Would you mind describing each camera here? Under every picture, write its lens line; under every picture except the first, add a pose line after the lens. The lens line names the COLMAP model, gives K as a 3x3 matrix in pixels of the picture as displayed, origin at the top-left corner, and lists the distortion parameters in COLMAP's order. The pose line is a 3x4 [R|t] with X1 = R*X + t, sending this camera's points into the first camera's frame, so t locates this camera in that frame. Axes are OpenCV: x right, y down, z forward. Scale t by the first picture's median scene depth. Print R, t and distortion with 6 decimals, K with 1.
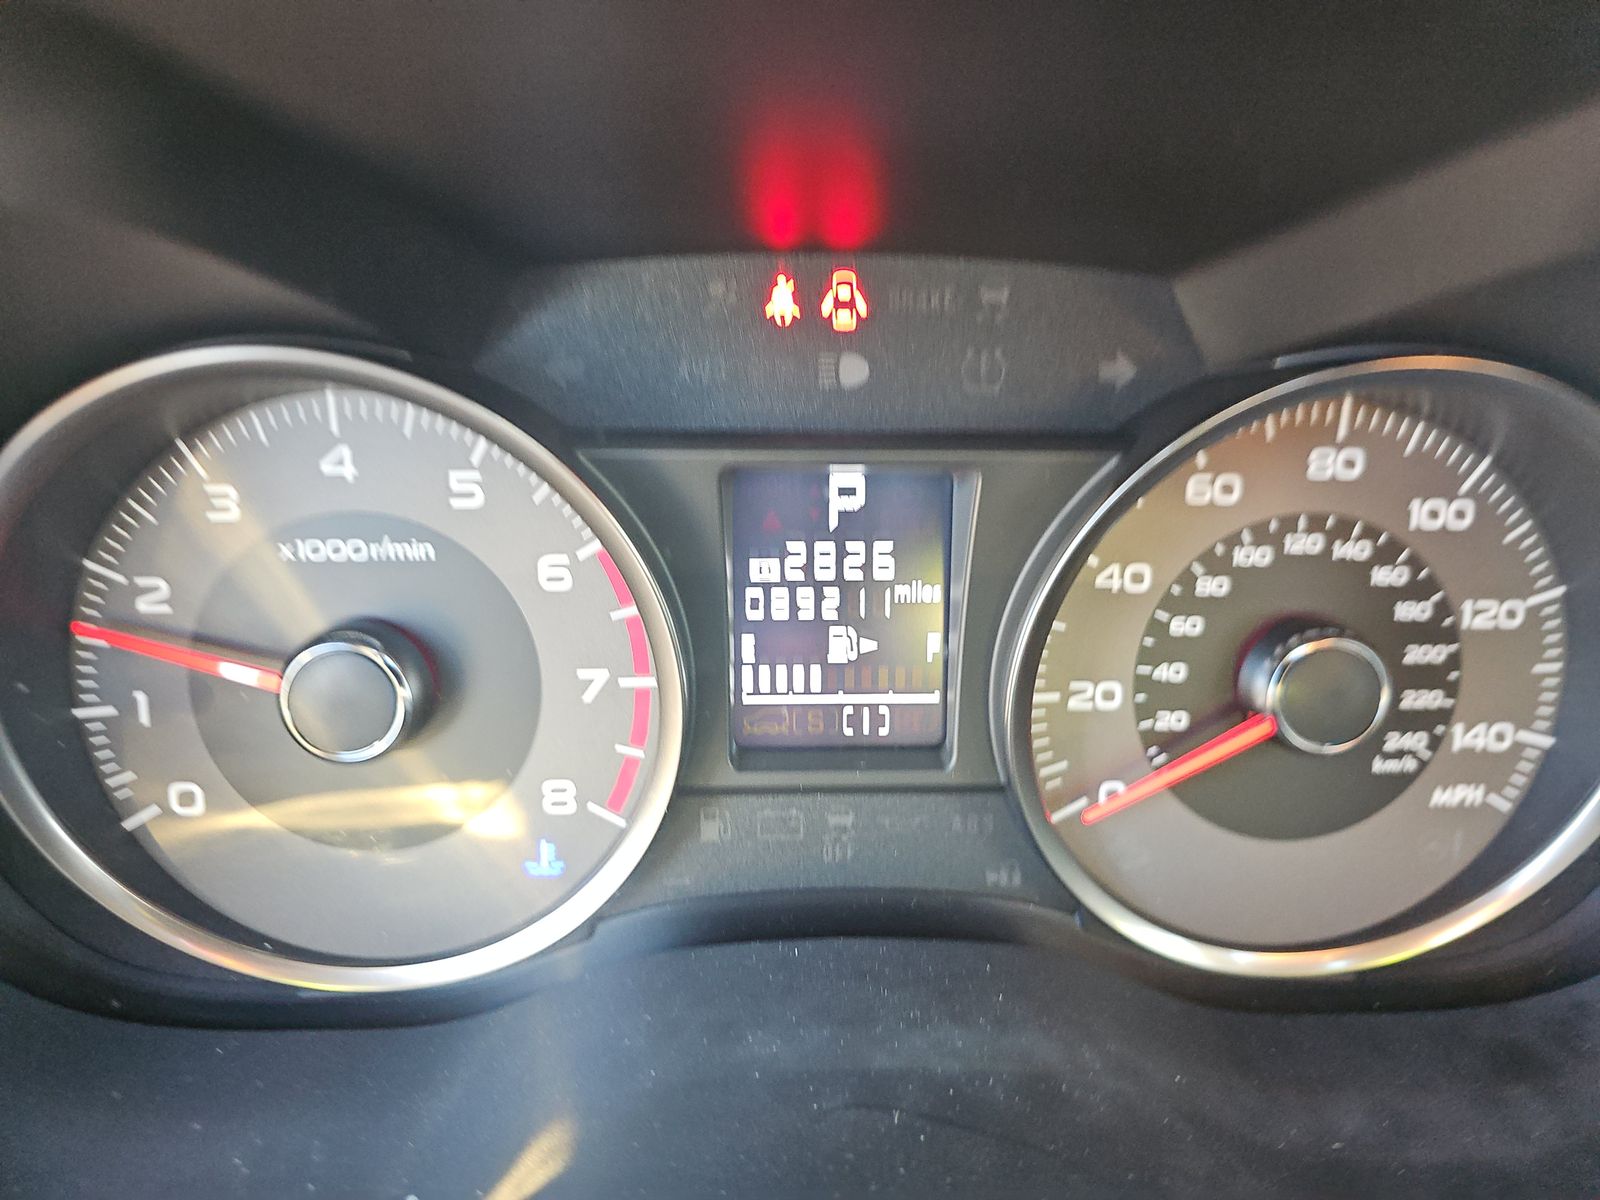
lens RADIAL K [[1074.5, 0, 800.2], [0, 1074.5, 597.6], [0, 0, 1]] dist [0.021886, -0.007129]
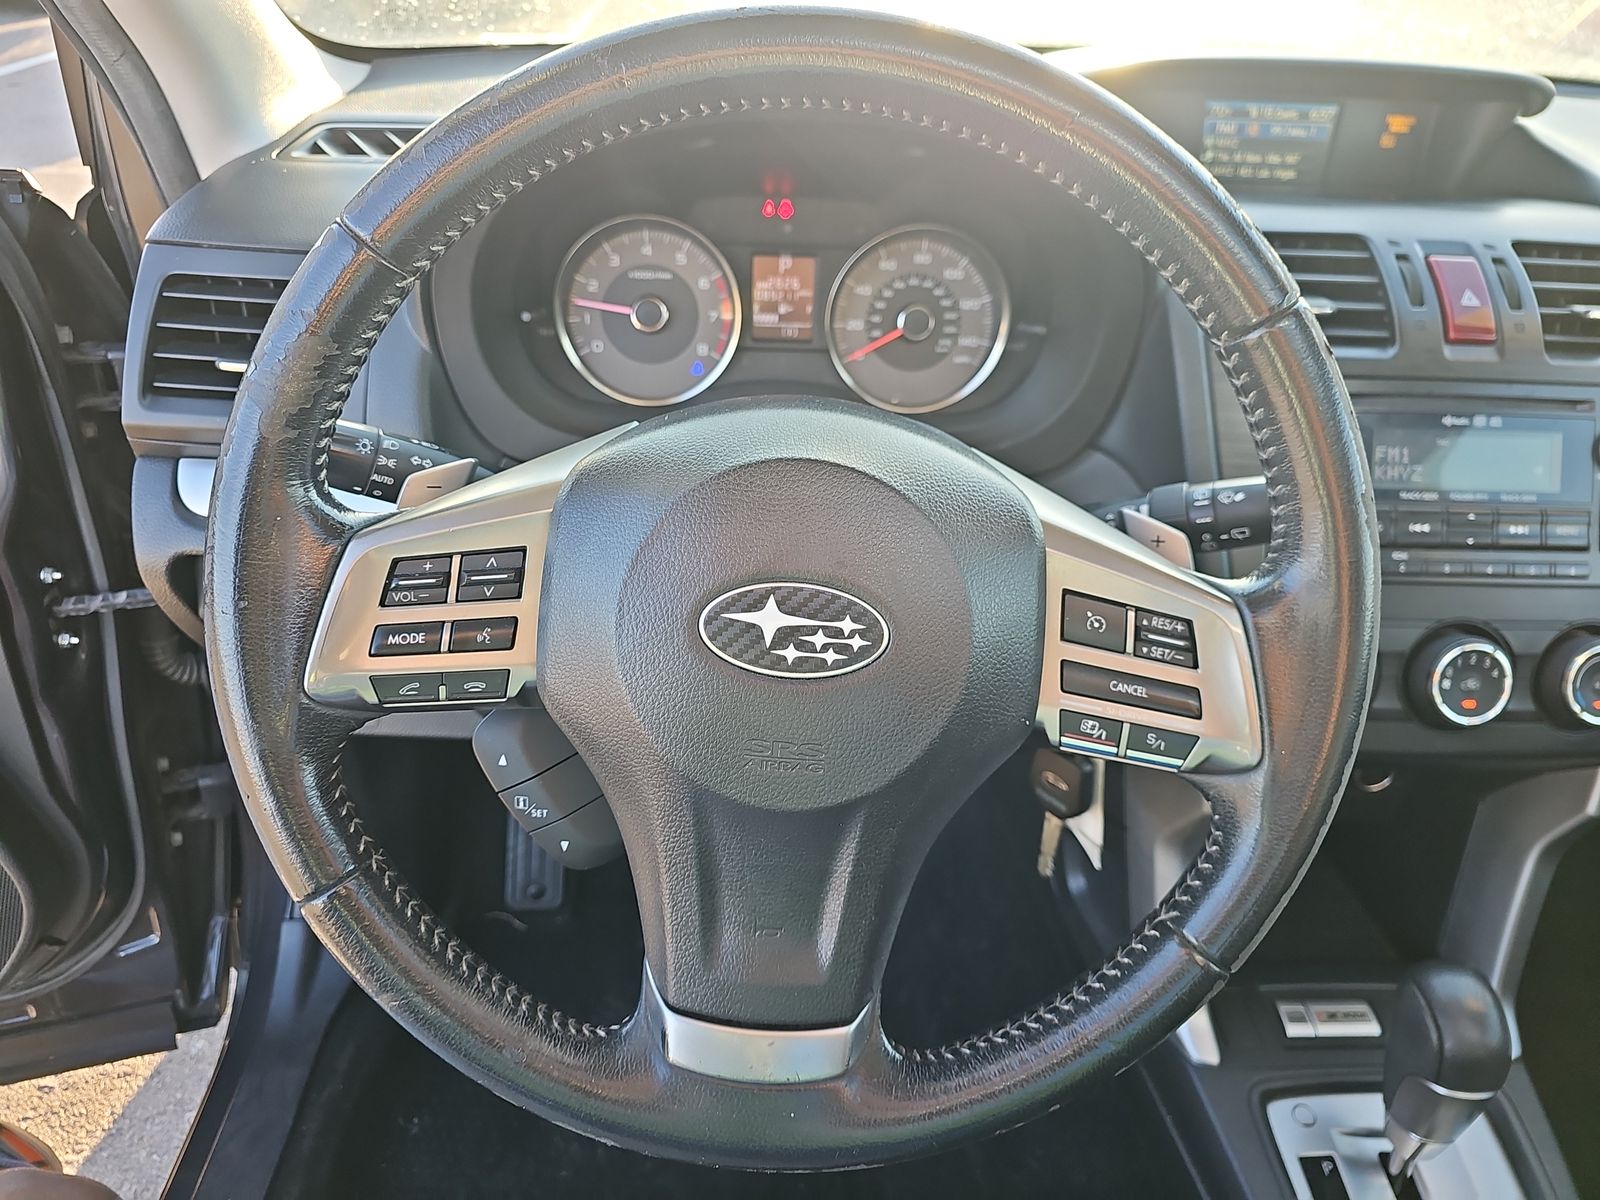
lens RADIAL K [[1074.5, 0, 794.5], [0, 1074.5, 603.8], [0, 0, 1]] dist [0.021886, -0.007129]
pose [[0.998996, 0.019790, 0.040197, -0.046498], [-0.029177, 0.968204, 0.248455, 0.106374], [-0.034002, -0.249378, 0.967809, -2.647109]]
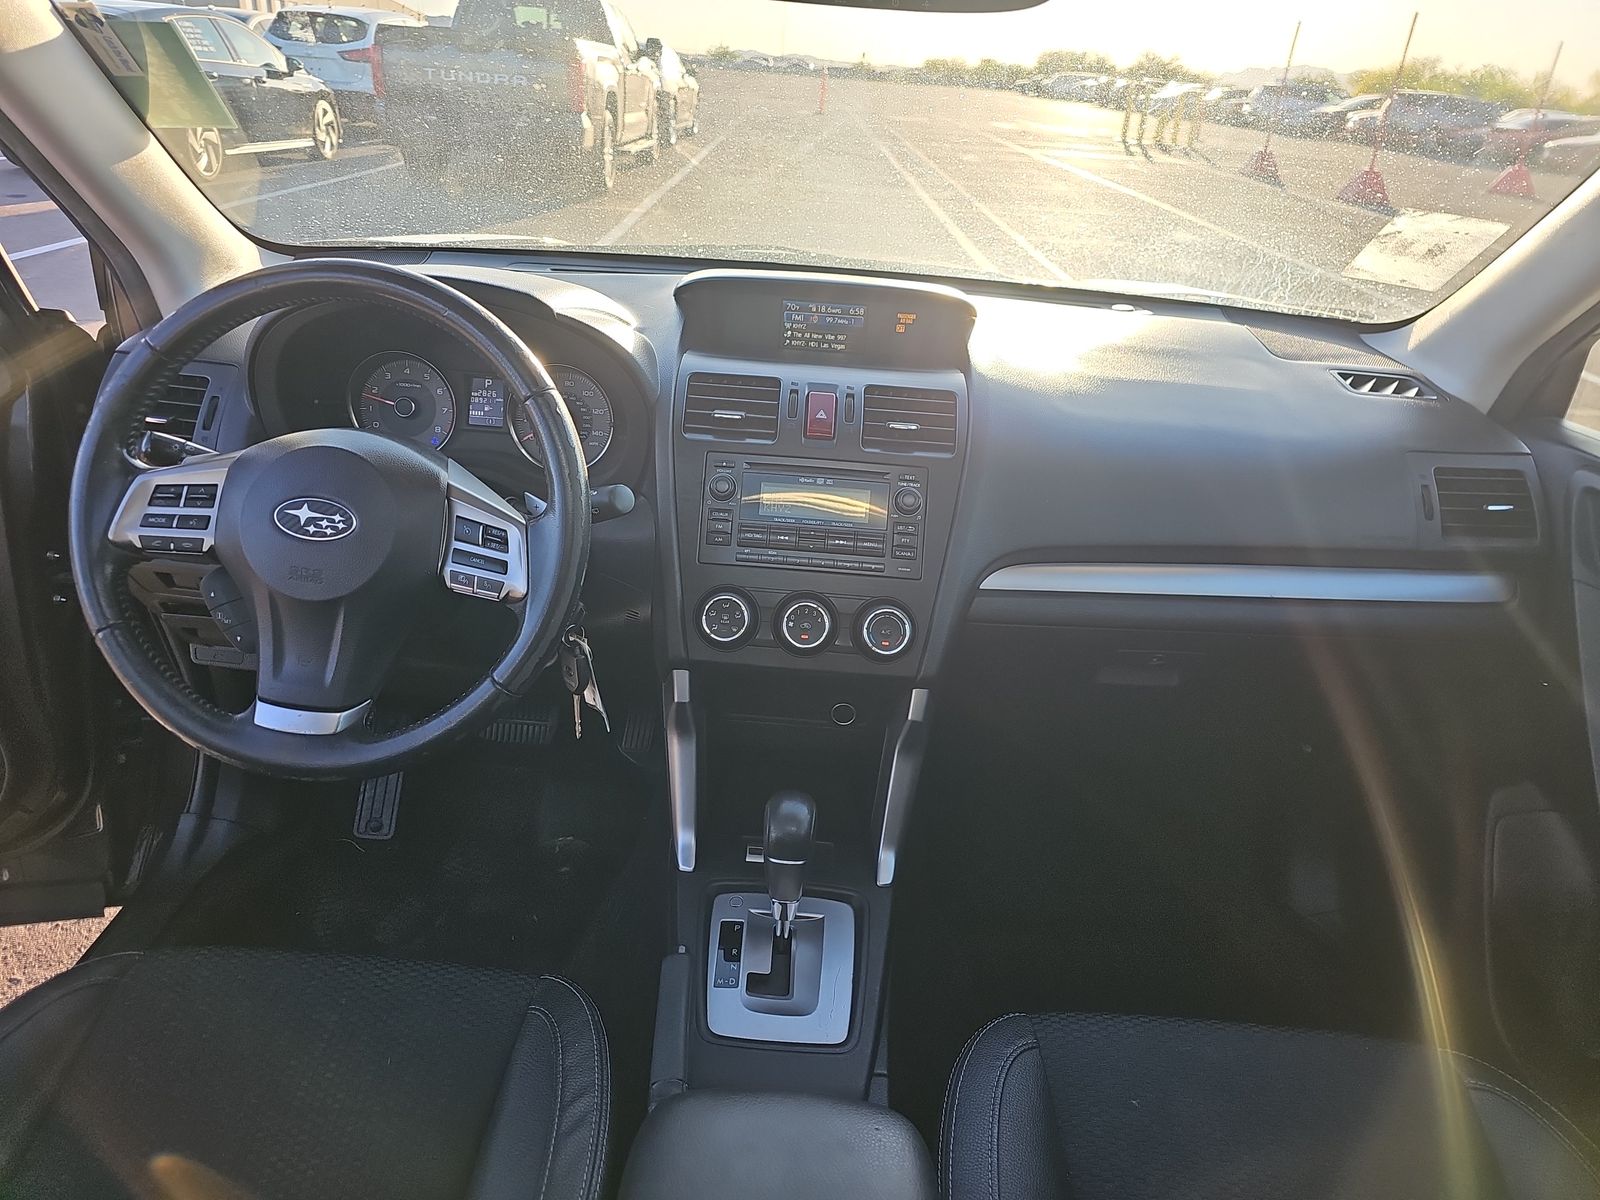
lens RADIAL K [[1074.5, 0, 805.8], [0, 1074.5, 605.6], [0, 0, 1]] dist [0.021886, -0.007129]
pose [[0.996933, 0.077071, -0.013568, 1.984146], [-0.074921, 0.990063, 0.119007, 0.289041], [0.022605, -0.117626, 0.992801, -5.028076]]
